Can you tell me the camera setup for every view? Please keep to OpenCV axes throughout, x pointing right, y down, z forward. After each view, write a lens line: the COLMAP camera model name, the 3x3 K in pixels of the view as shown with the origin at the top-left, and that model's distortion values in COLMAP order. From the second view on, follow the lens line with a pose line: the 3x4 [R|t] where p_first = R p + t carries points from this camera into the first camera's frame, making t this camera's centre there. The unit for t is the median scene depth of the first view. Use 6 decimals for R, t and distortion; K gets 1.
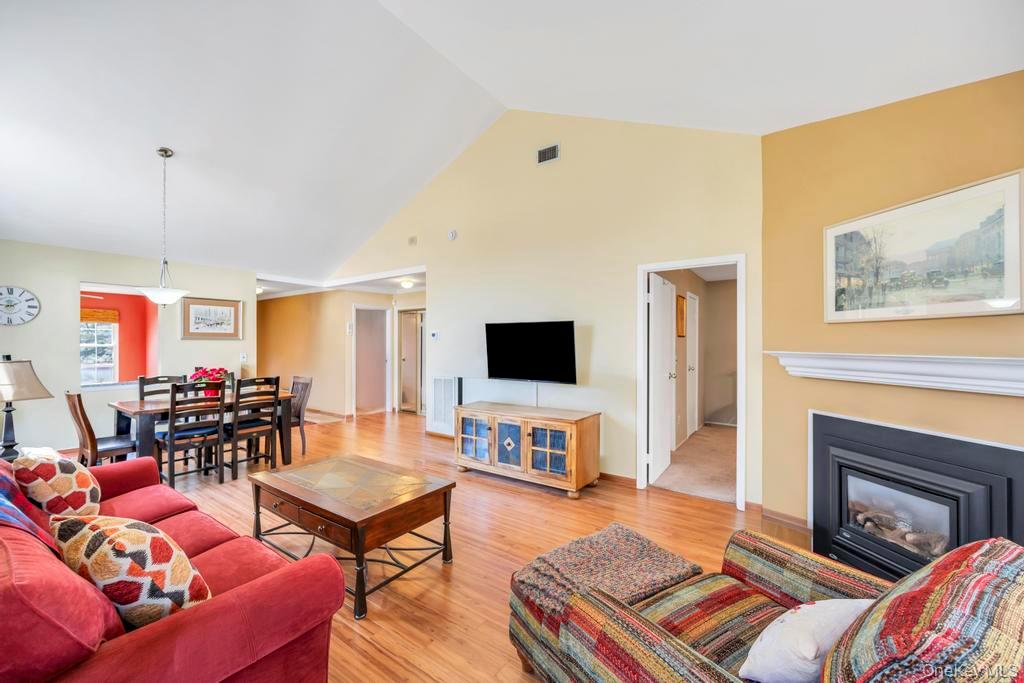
lens RADIAL K [[409.1, 0, 534.8], [0, 409.1, 344.8], [0, 0, 1]] dist [-0.000717, -0.000042]
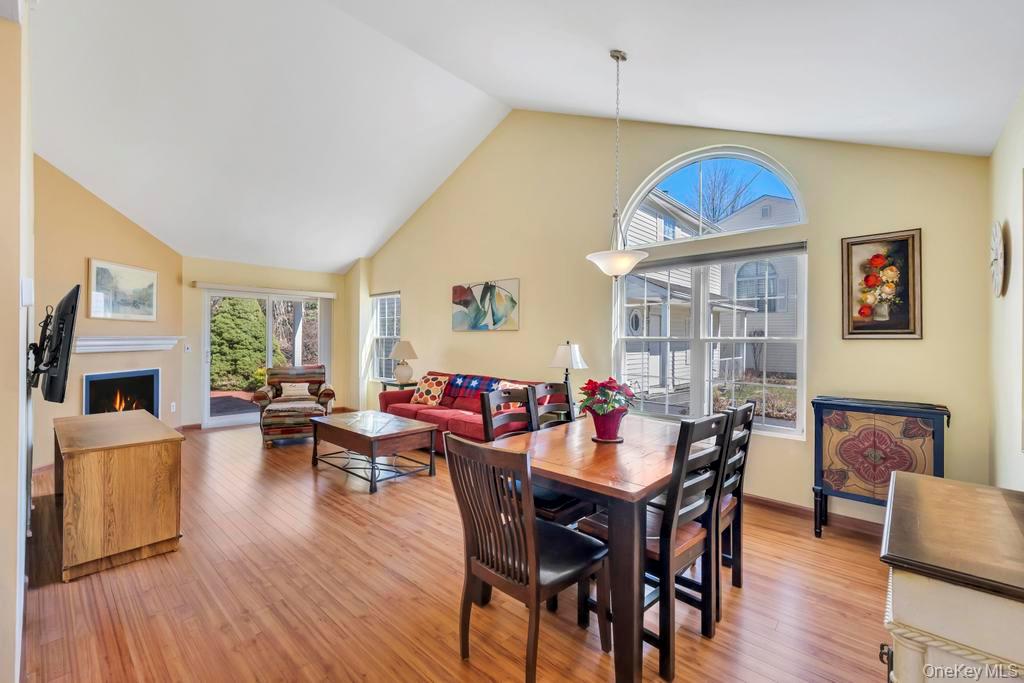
lens RADIAL K [[419.8, 0, 512.0], [0, 419.8, 341.5], [0, 0, 1]] dist [-0.001903, -0.000277]
pose [[-0.989832, -0.009816, 0.141902, -0.966422], [-0.008655, 0.999924, 0.008791, 0.008626], [-0.141977, 0.007473, -0.989842, 1.996462]]
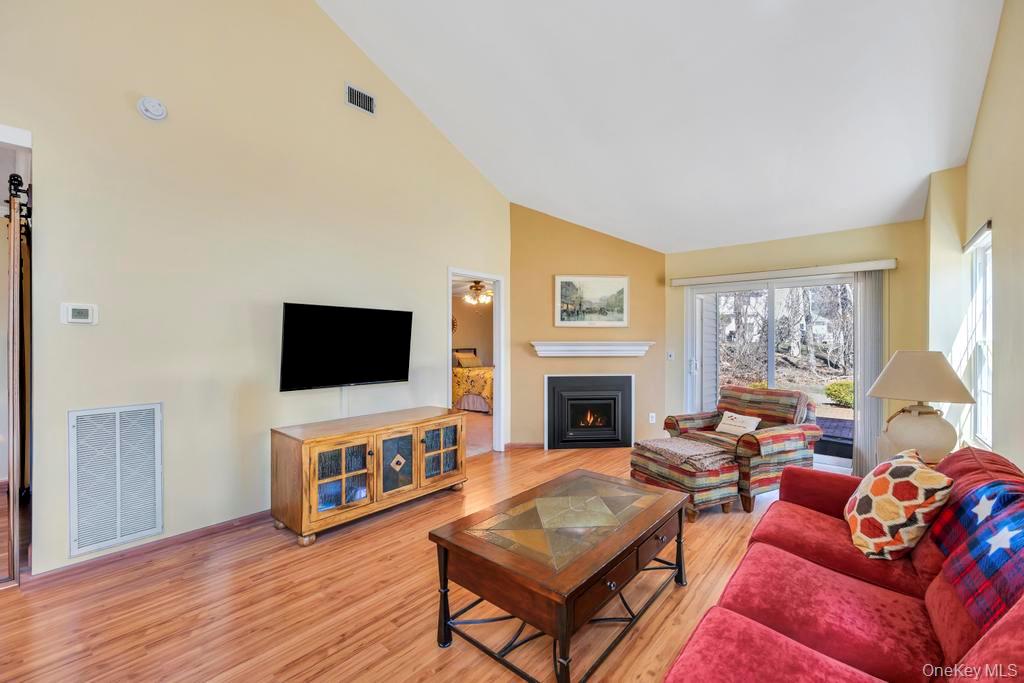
lens RADIAL K [[419.8, 0, 512.0], [0, 419.8, 341.5], [0, 0, 1]] dist [-0.001903, -0.000277]
pose [[0.110614, -0.001749, 0.993862, -1.005199], [0.001724, 0.999997, 0.001568, 0.008826], [-0.993862, 0.001540, 0.110617, 0.822290]]
